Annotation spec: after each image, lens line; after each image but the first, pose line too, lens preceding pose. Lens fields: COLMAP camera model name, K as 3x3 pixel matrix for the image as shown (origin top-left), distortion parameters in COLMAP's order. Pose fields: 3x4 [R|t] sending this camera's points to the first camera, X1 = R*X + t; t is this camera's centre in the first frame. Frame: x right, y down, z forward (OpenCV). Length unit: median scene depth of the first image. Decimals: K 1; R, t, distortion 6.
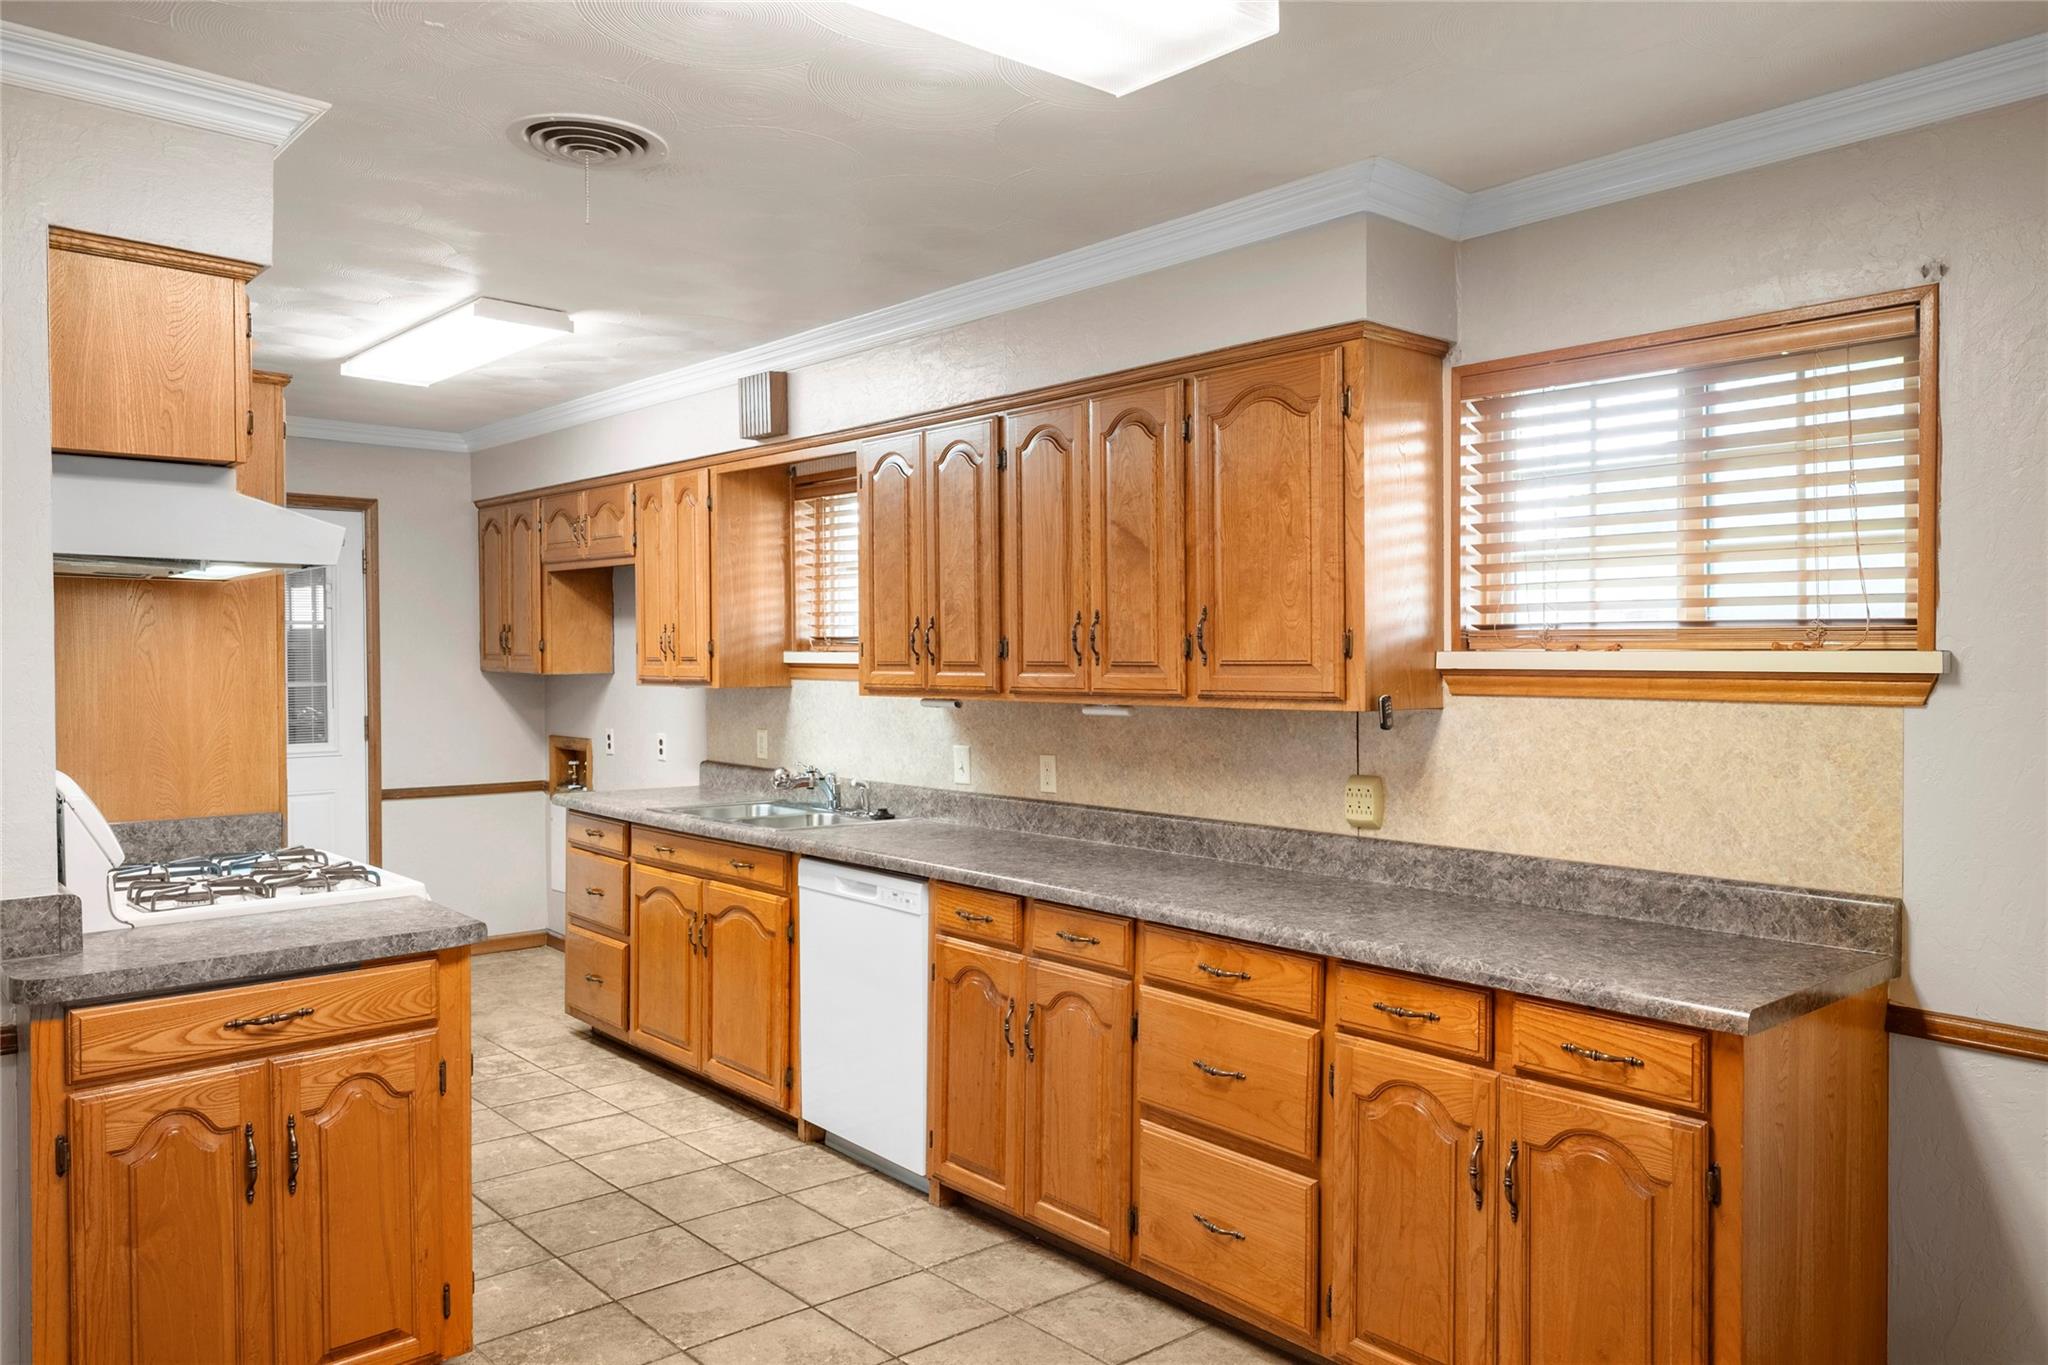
lens RADIAL K [[1427.9, 0, 1046.5], [0, 1427.9, 674.0], [0, 0, 1]] dist [-0.004378, 0.004744]
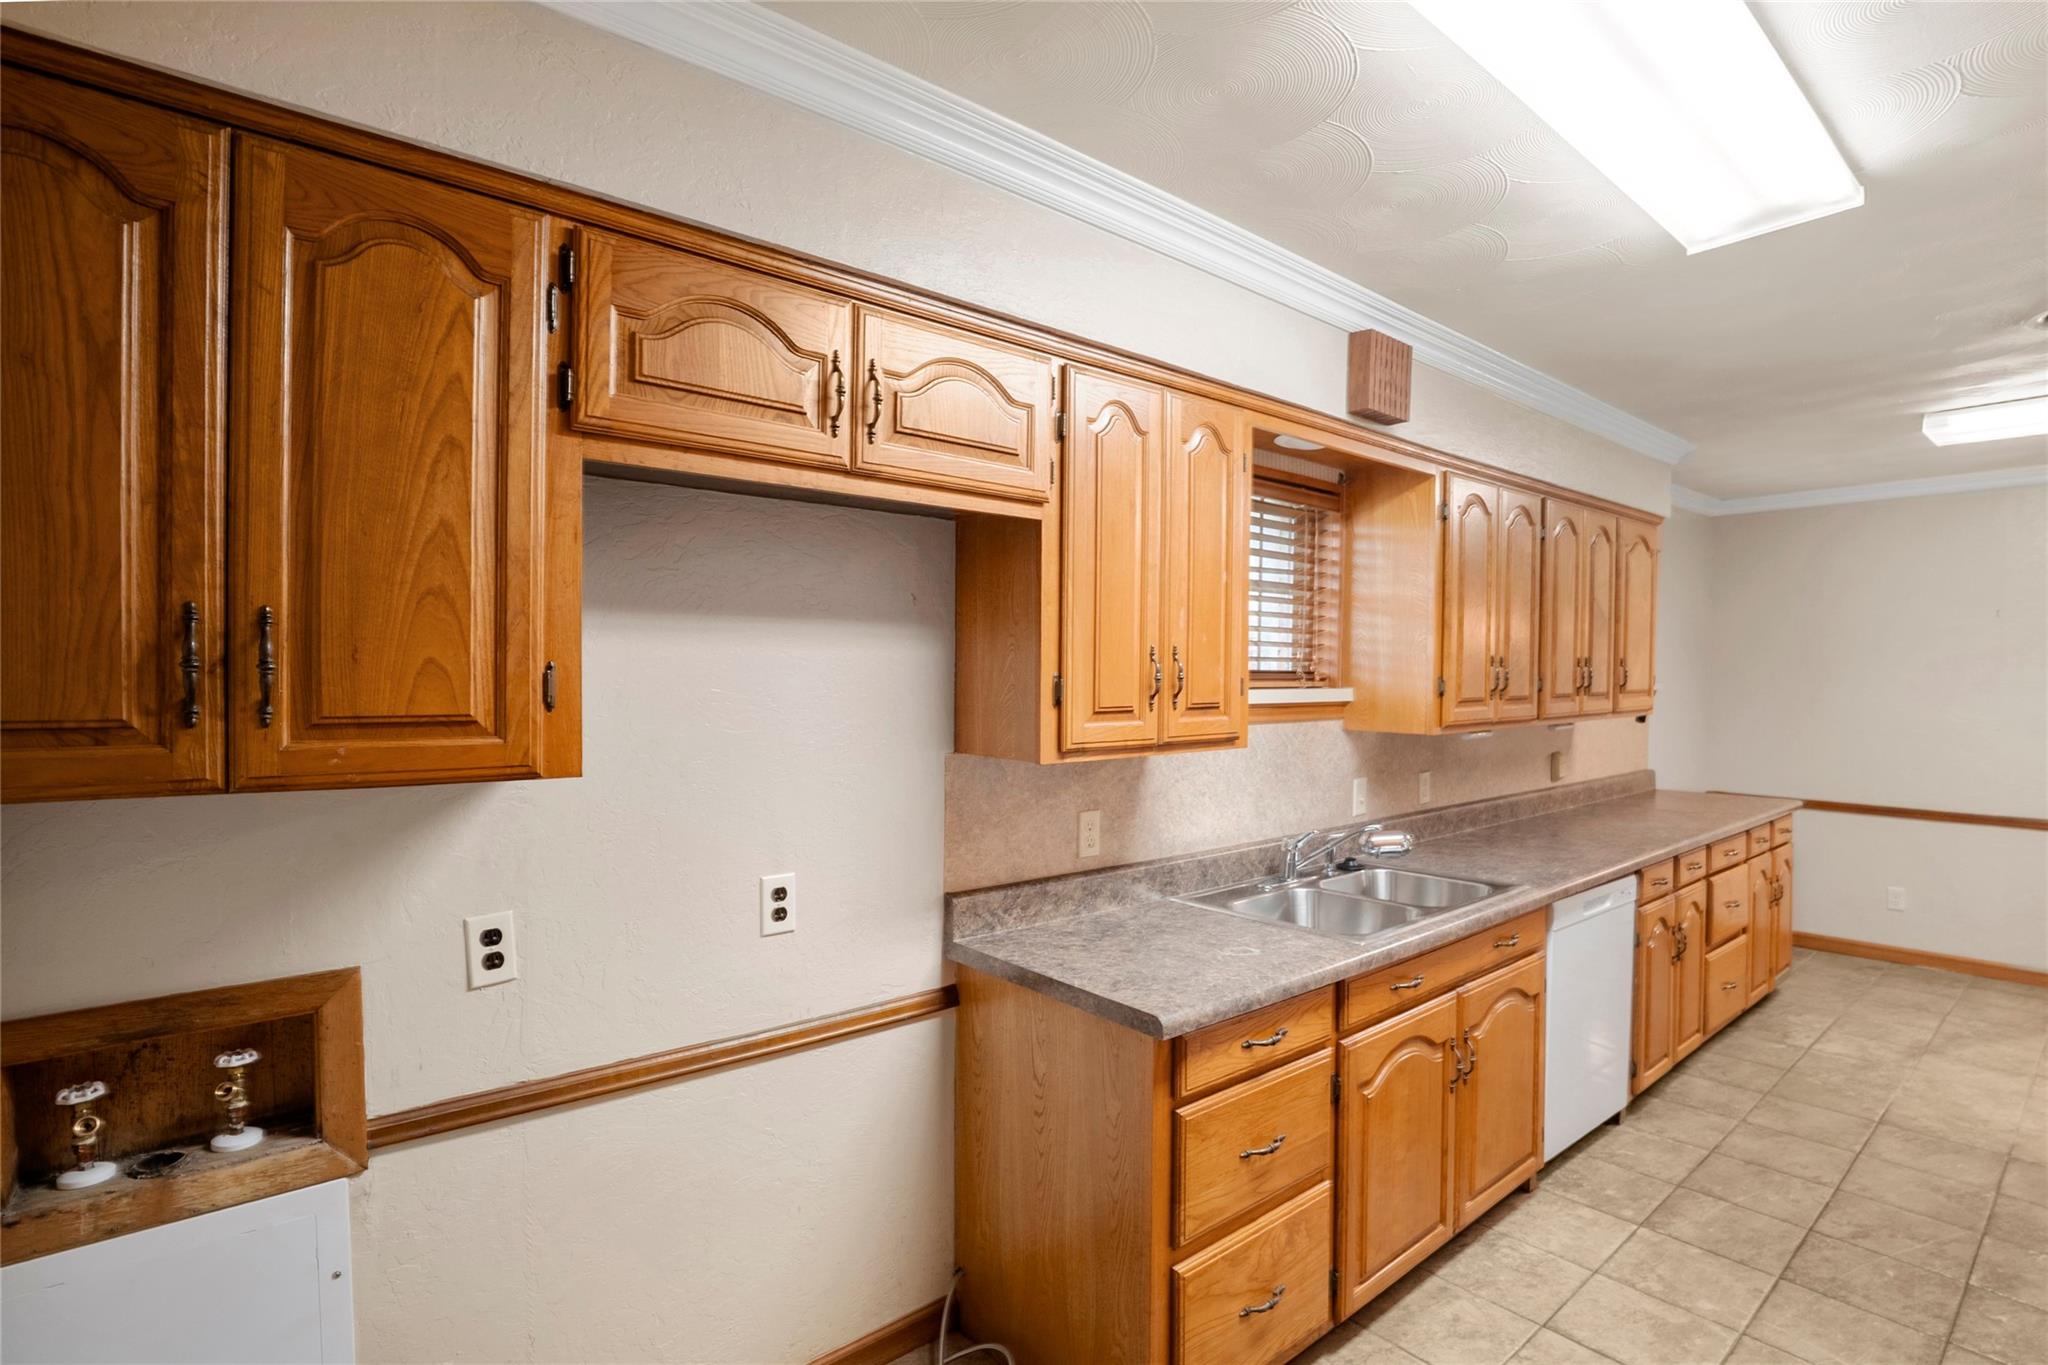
lens RADIAL K [[956.1, 0, 1013.2], [0, 956.1, 698.5], [0, 0, 1]] dist [-0.033179, 0.005487]
pose [[0.057626, -0.033190, 0.997786, -0.951186], [0.012721, 0.999390, 0.032509, -0.039919], [-0.998257, 0.010819, 0.058013, 1.518218]]
